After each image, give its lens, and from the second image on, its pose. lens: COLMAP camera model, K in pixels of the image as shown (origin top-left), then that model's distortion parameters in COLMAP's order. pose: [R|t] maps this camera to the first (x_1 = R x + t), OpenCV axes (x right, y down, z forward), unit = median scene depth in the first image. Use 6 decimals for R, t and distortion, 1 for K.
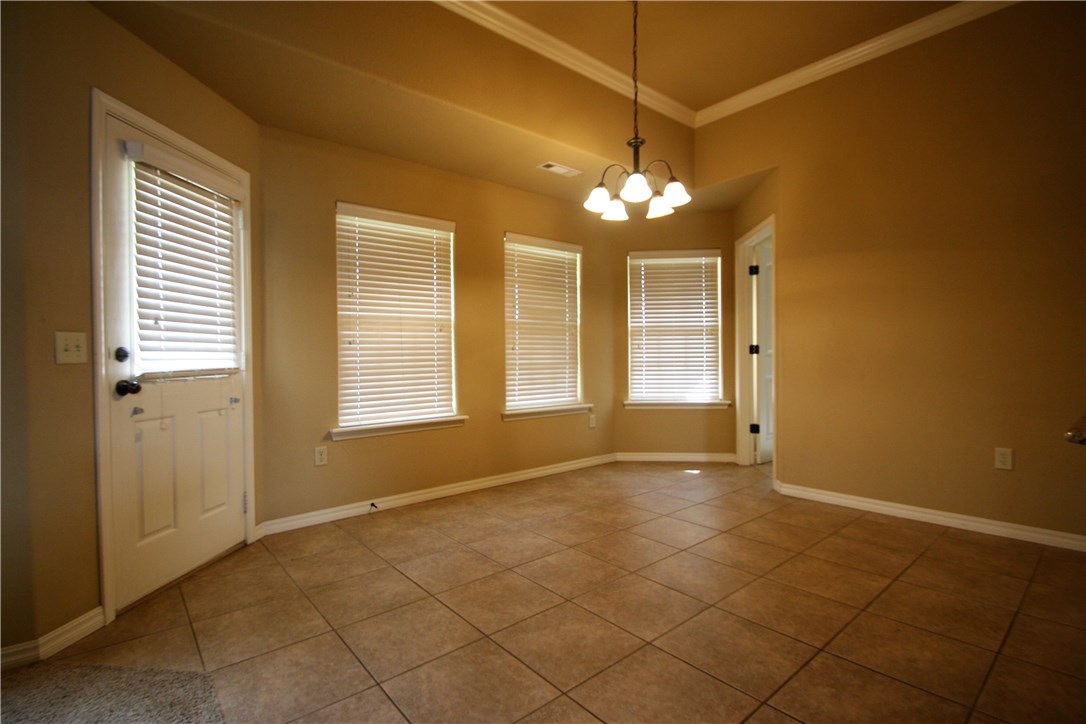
lens RADIAL K [[509.5, 0, 545.8], [0, 509.5, 361.7], [0, 0, 1]] dist [-0.001144, -0.008310]
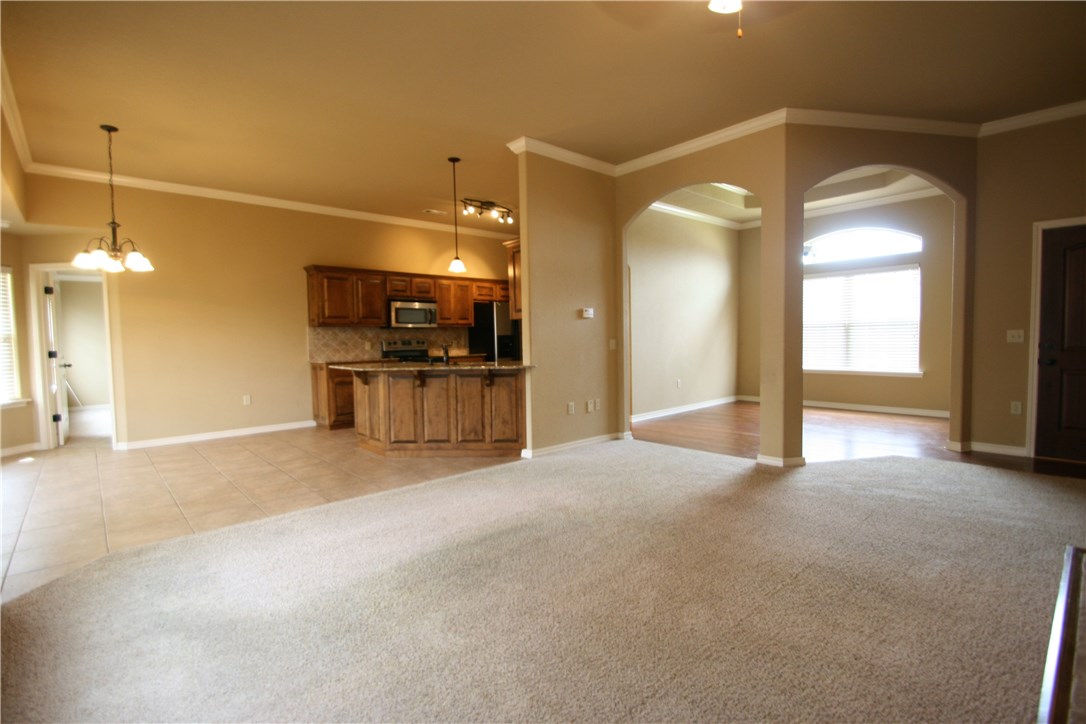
lens RADIAL K [[509.5, 0, 535.9], [0, 509.5, 361.5], [0, 0, 1]] dist [-0.001144, -0.008310]
pose [[-0.024288, -0.036891, 0.999024, -1.469657], [0.032396, 0.998765, 0.037669, -0.027572], [-0.999180, 0.033279, -0.023063, -0.256488]]
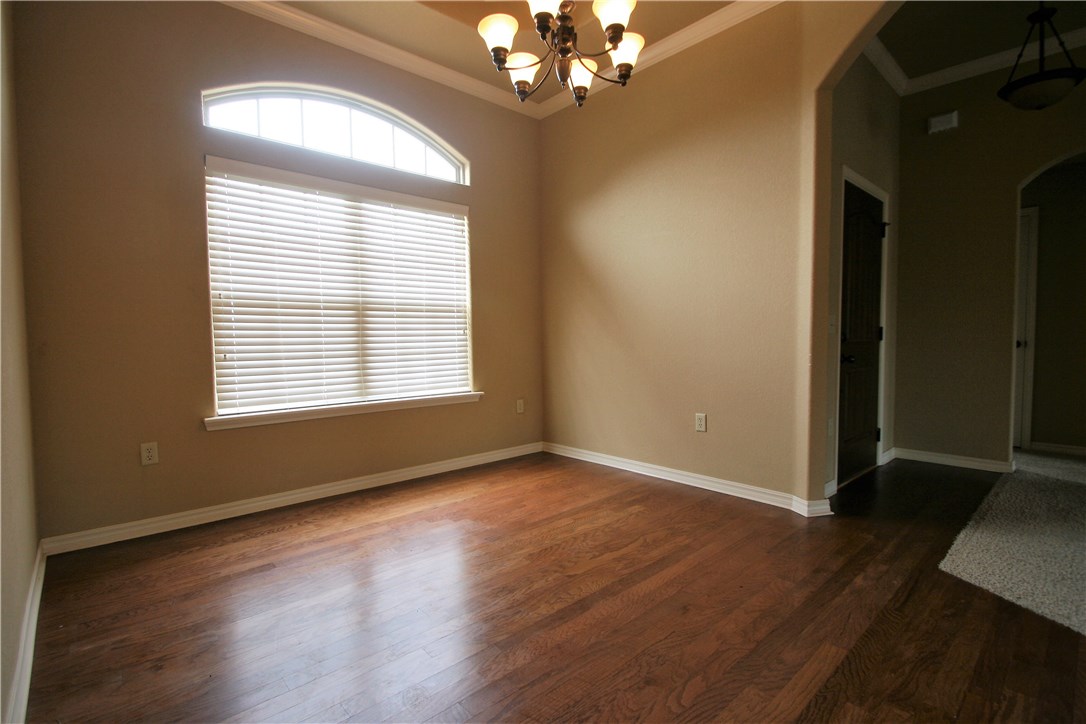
lens RADIAL K [[509.5, 0, 518.4], [0, 509.5, 356.3], [0, 0, 1]] dist [-0.001144, -0.008310]
pose [[-0.999596, 0.021119, -0.019008, 0.924246], [0.019915, 0.997911, 0.061462, -0.011733], [0.020266, 0.061058, -0.997928, -0.729996]]
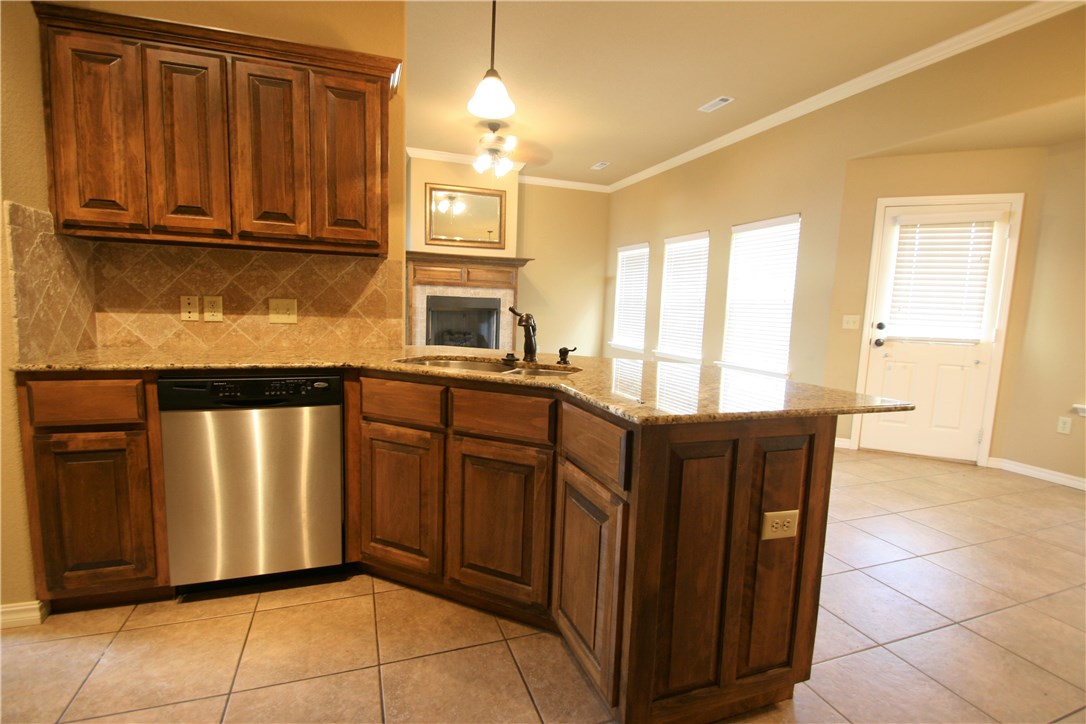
lens RADIAL K [[509.5, 0, 533.8], [0, 509.5, 363.7], [0, 0, 1]] dist [-0.001144, -0.008310]
pose [[-0.346193, 0.107846, -0.931944, 1.204116], [-0.041648, 0.990625, 0.130108, -0.056296], [0.937238, 0.083856, -0.338456, 0.316899]]
